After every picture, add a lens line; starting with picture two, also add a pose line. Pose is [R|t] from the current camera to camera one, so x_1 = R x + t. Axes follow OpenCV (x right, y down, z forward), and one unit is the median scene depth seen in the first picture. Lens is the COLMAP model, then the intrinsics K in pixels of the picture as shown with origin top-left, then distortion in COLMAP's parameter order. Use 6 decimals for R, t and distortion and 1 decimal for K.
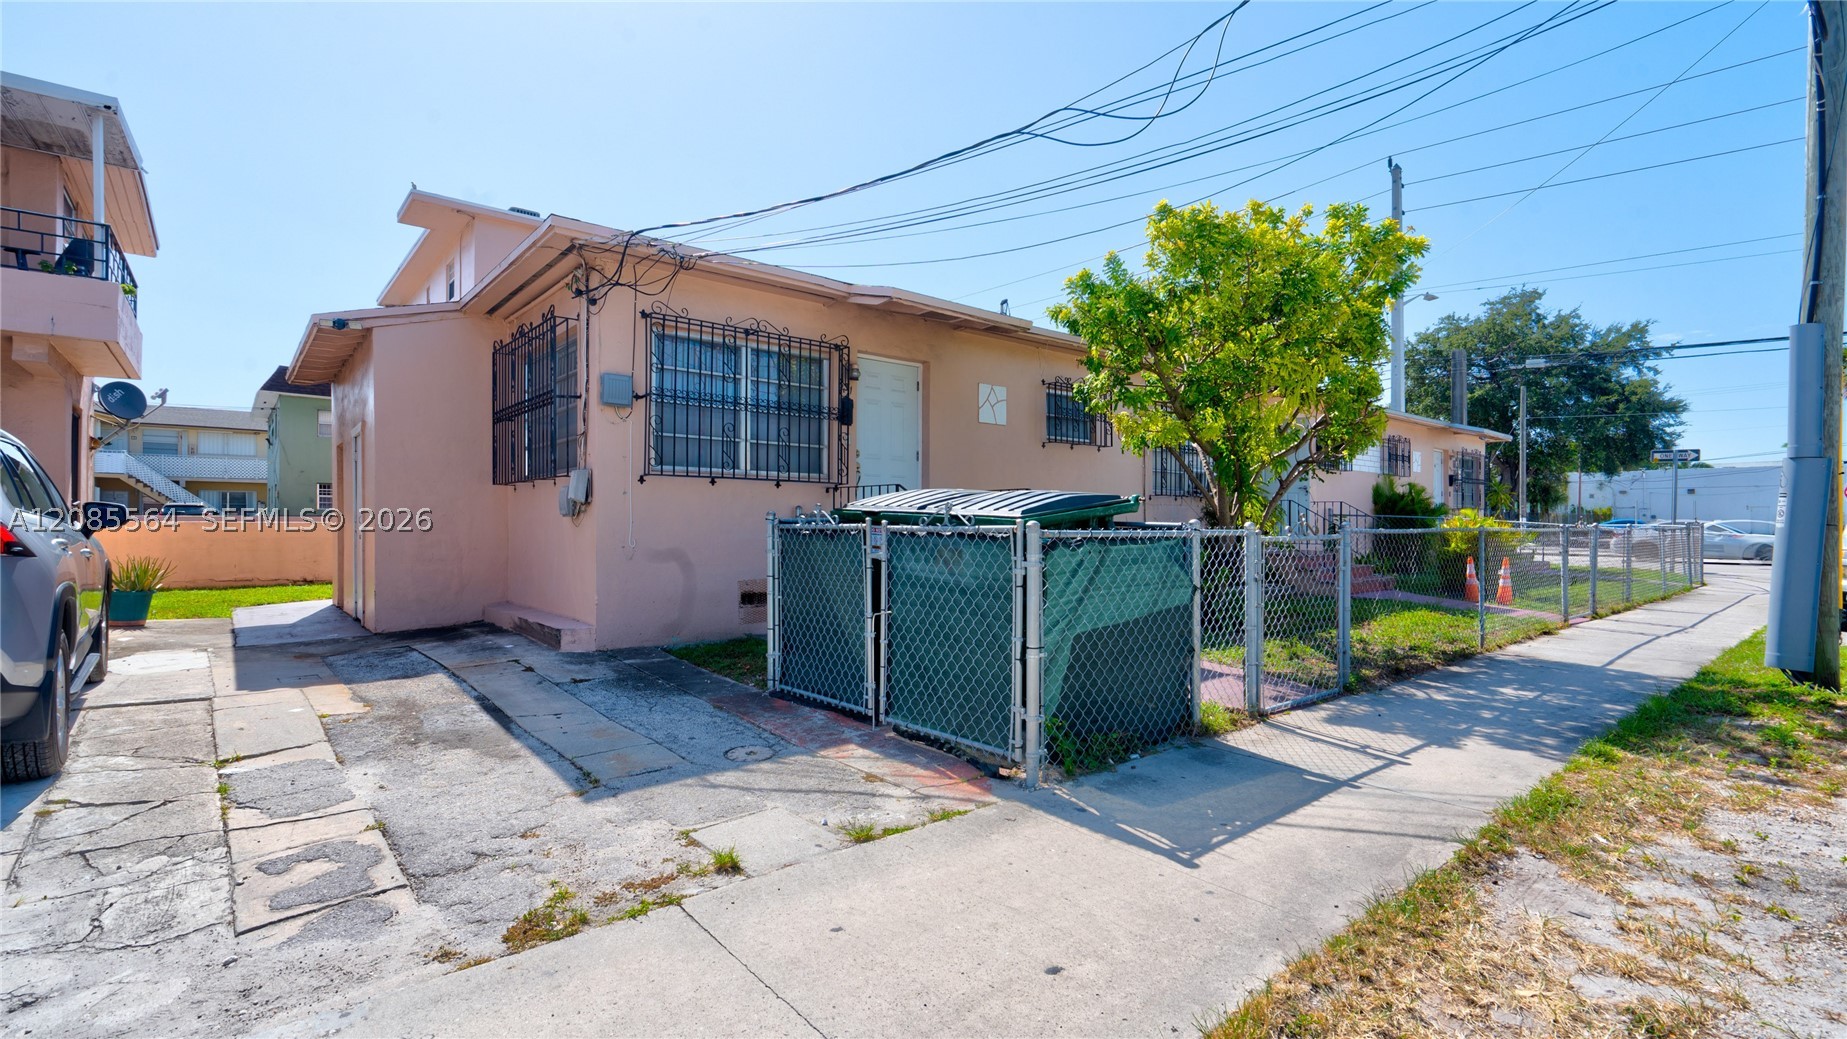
lens RADIAL K [[833.0, 0, 941.3], [0, 833.0, 518.7], [0, 0, 1]] dist [-0.009222, 0.001934]
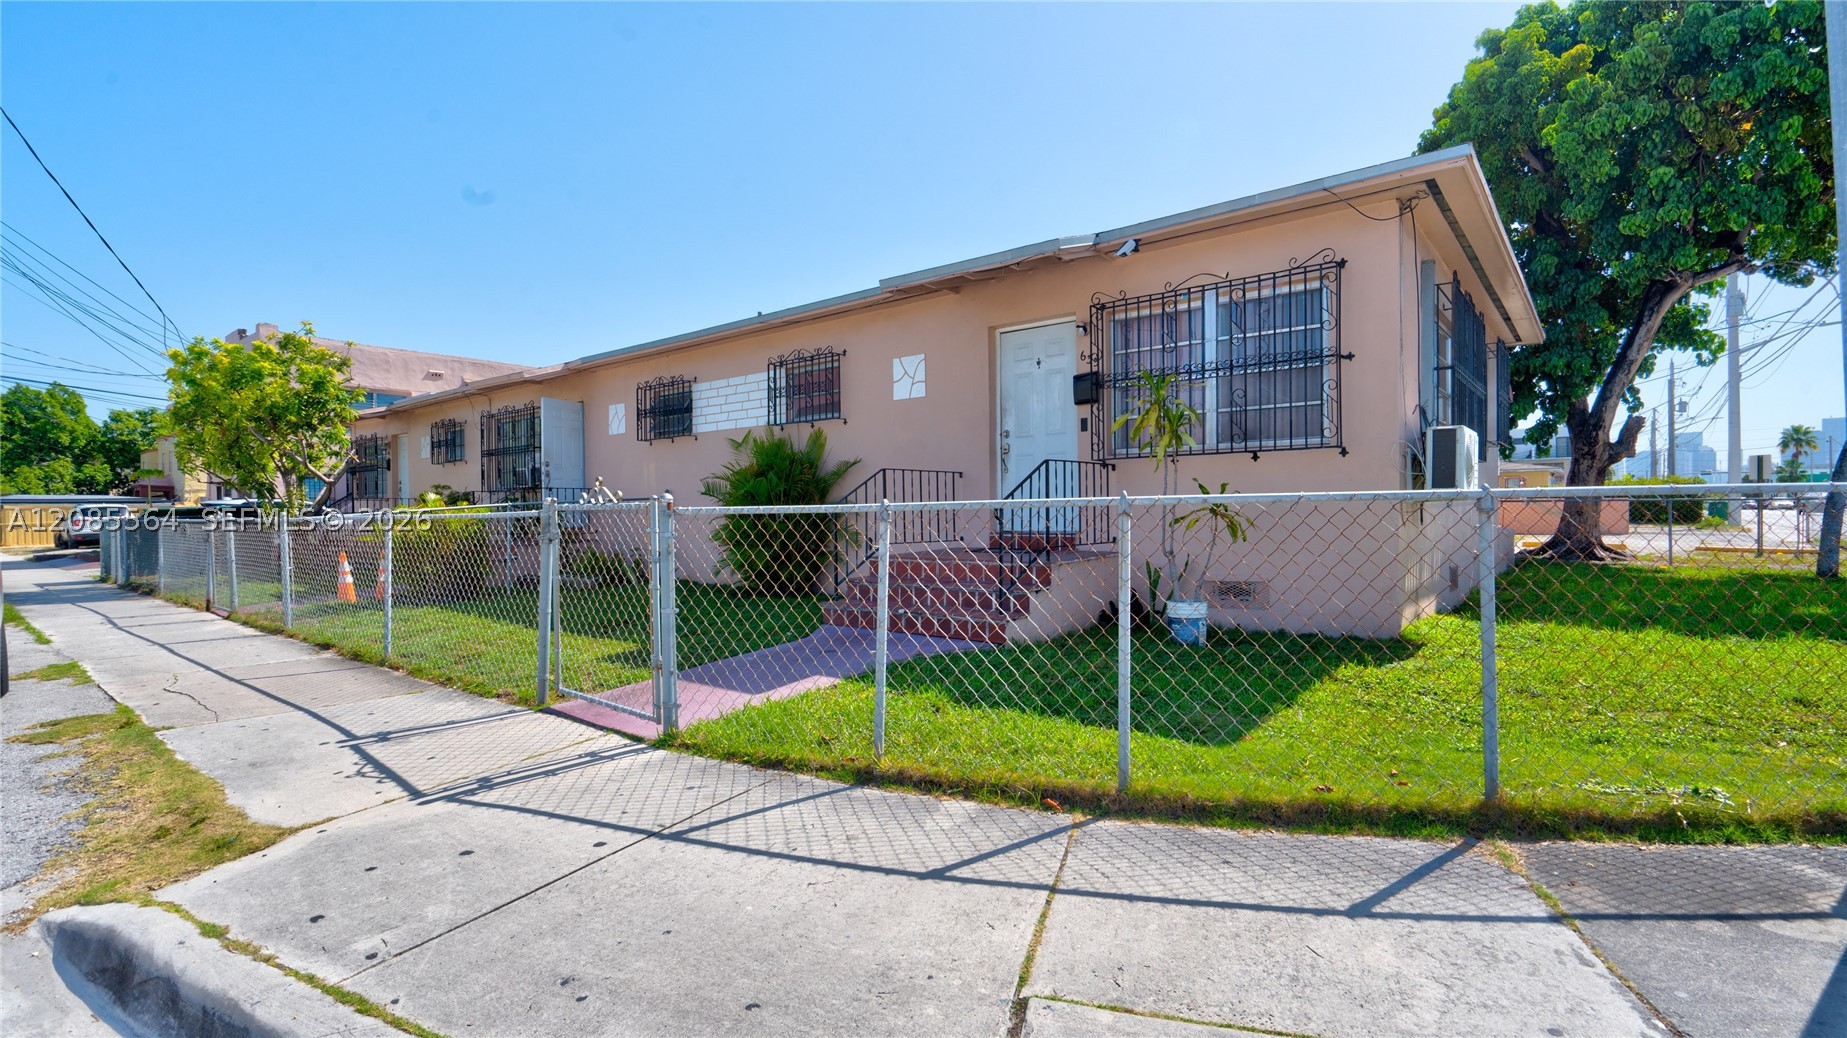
lens RADIAL K [[833.0, 0, 920.9], [0, 833.0, 520.2], [0, 0, 1]] dist [-0.009222, 0.001934]
pose [[0.175070, 0.006265, -0.984536, 5.555674], [0.022148, 0.999702, 0.010300, 0.091226], [0.984307, -0.023608, 0.174879, 4.709422]]
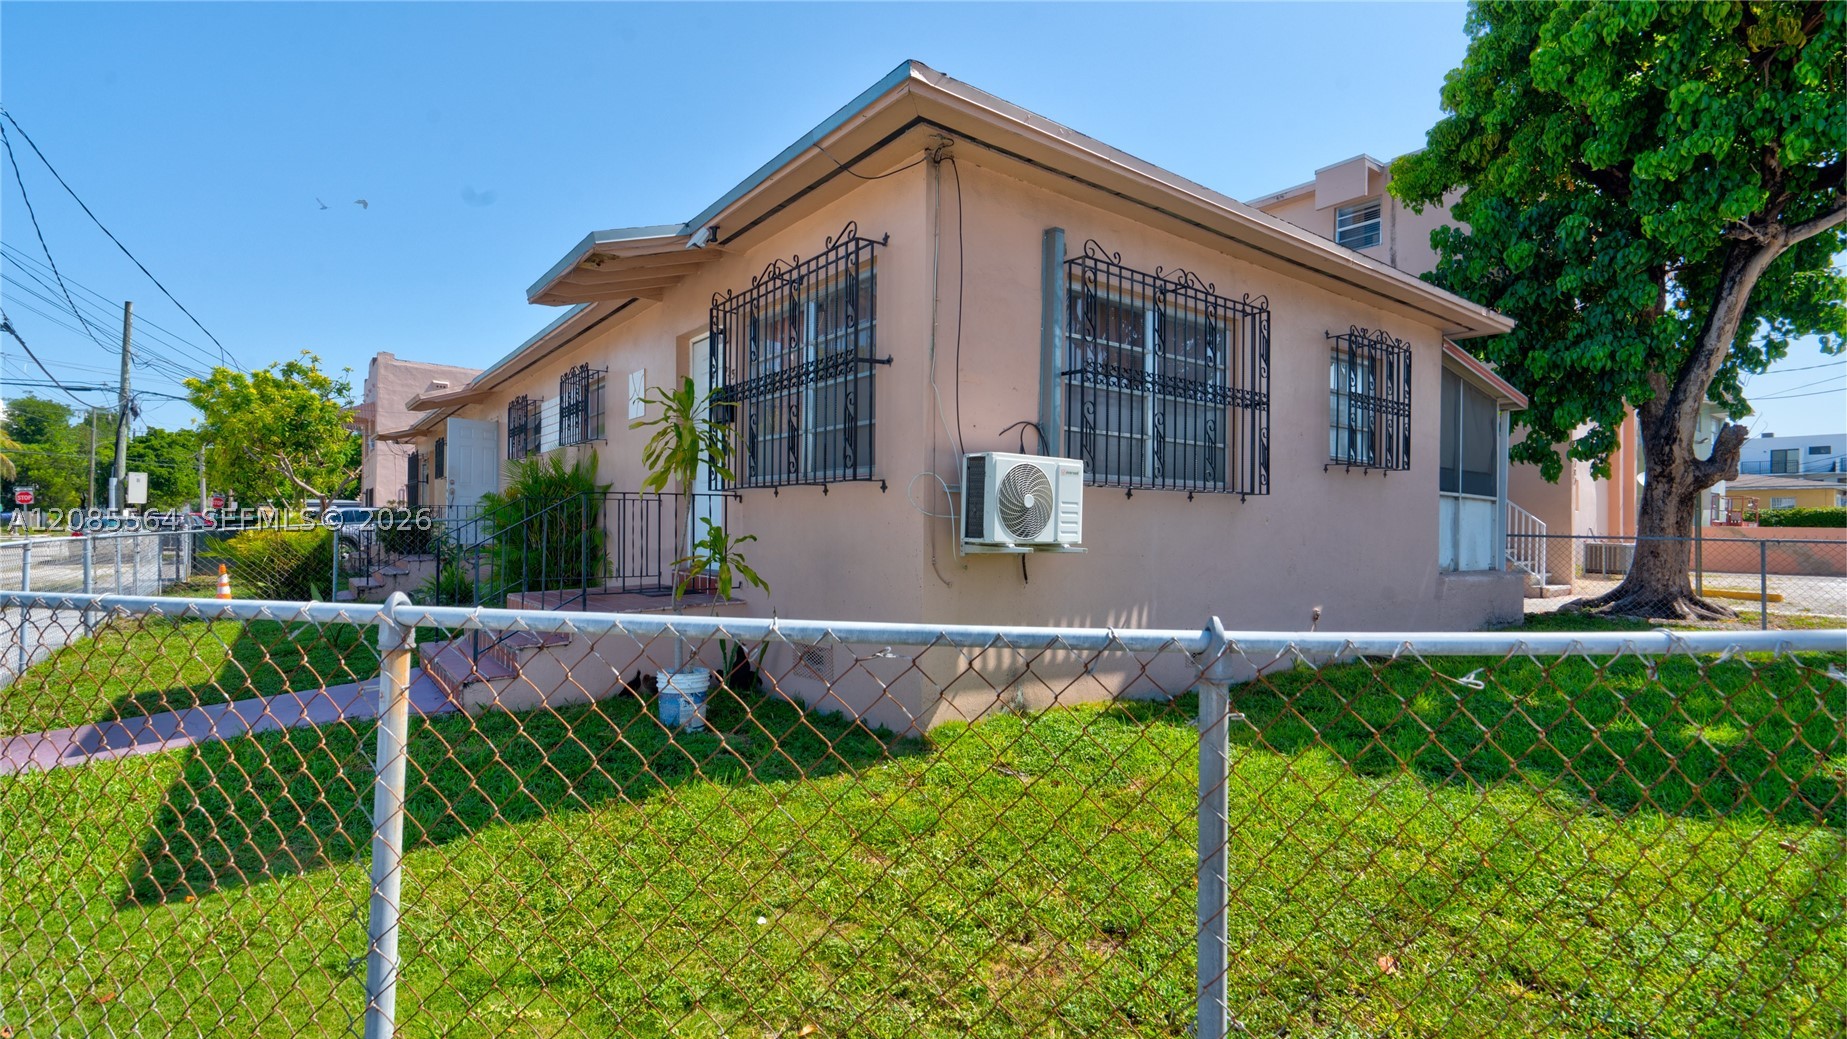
lens RADIAL K [[833.0, 0, 924.9], [0, 833.0, 513.2], [0, 0, 1]] dist [-0.009222, 0.001934]
pose [[-0.054575, -0.011374, -0.998445, 5.304500], [0.004831, 0.999920, -0.011654, 0.042158], [0.998498, -0.005459, -0.054516, 6.092617]]
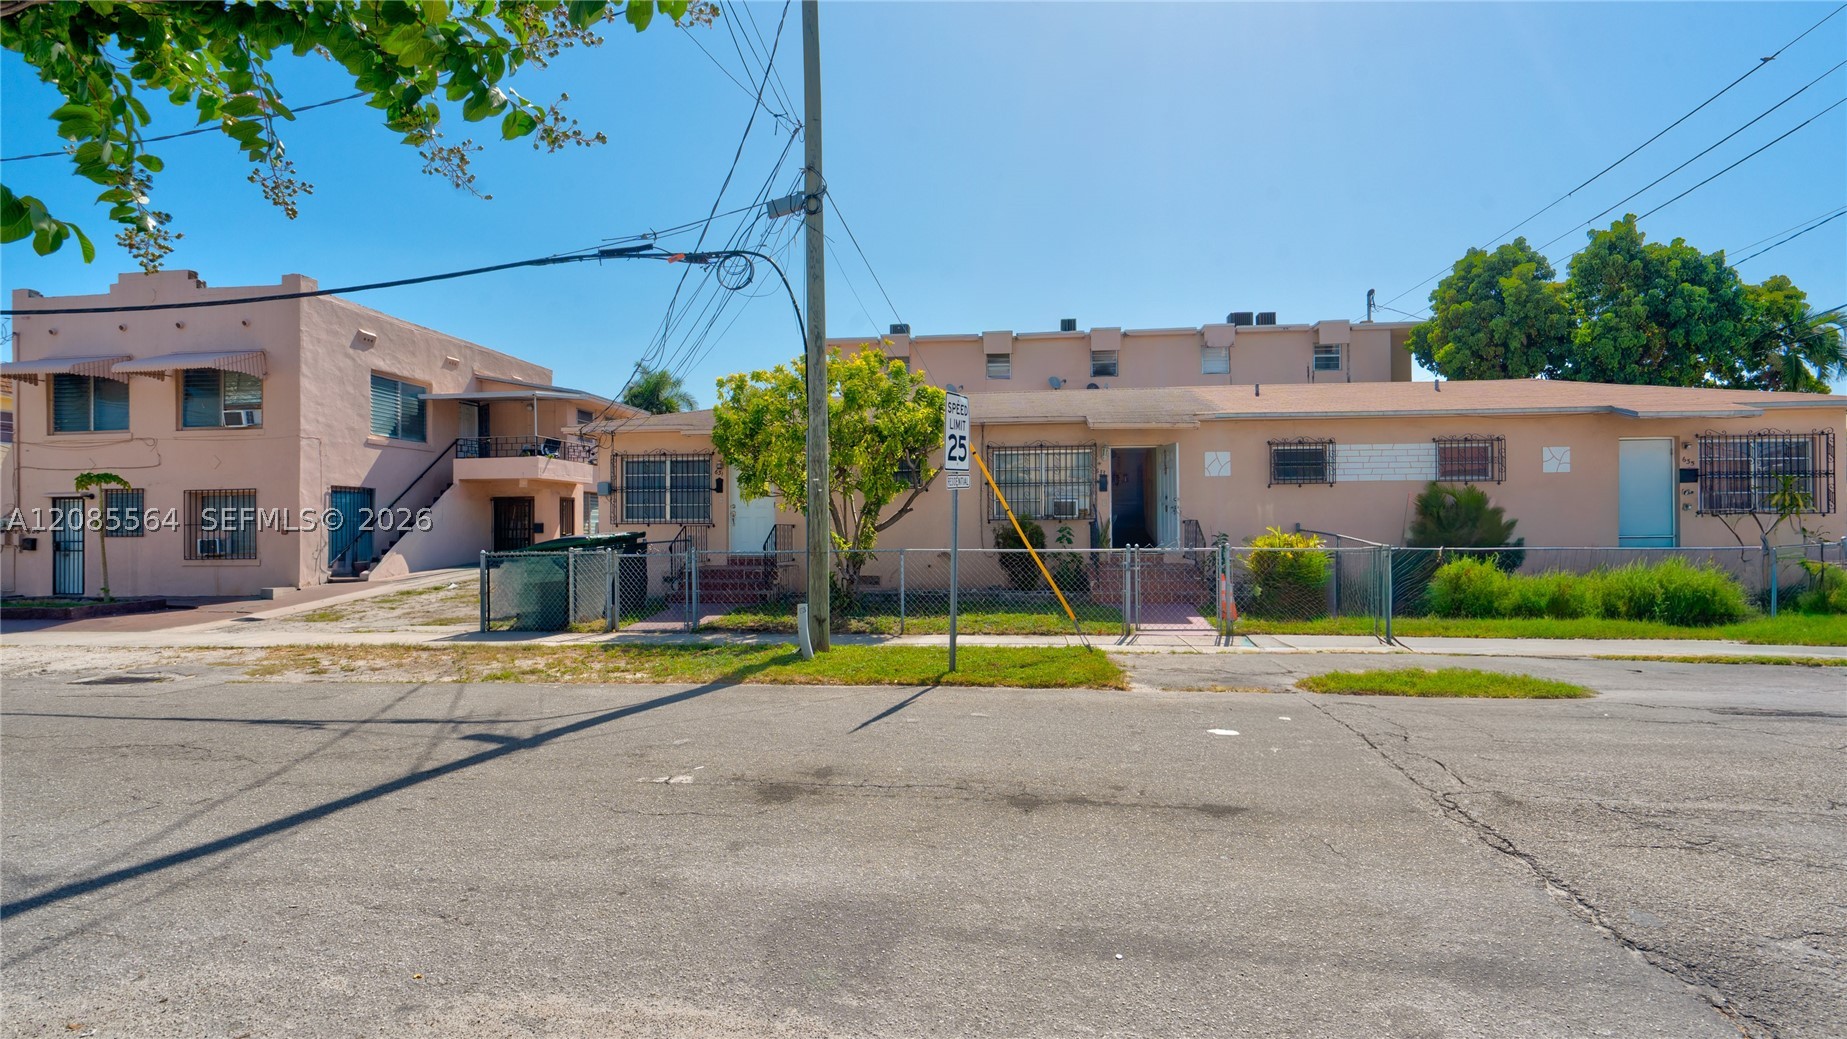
lens RADIAL K [[833.0, 0, 932.0], [0, 833.0, 525.1], [0, 0, 1]] dist [-0.009222, 0.001934]
pose [[0.687095, -0.012976, -0.726452, 3.808956], [0.017374, 0.999848, -0.001427, -0.055014], [0.726360, -0.011641, 0.687216, 0.069965]]
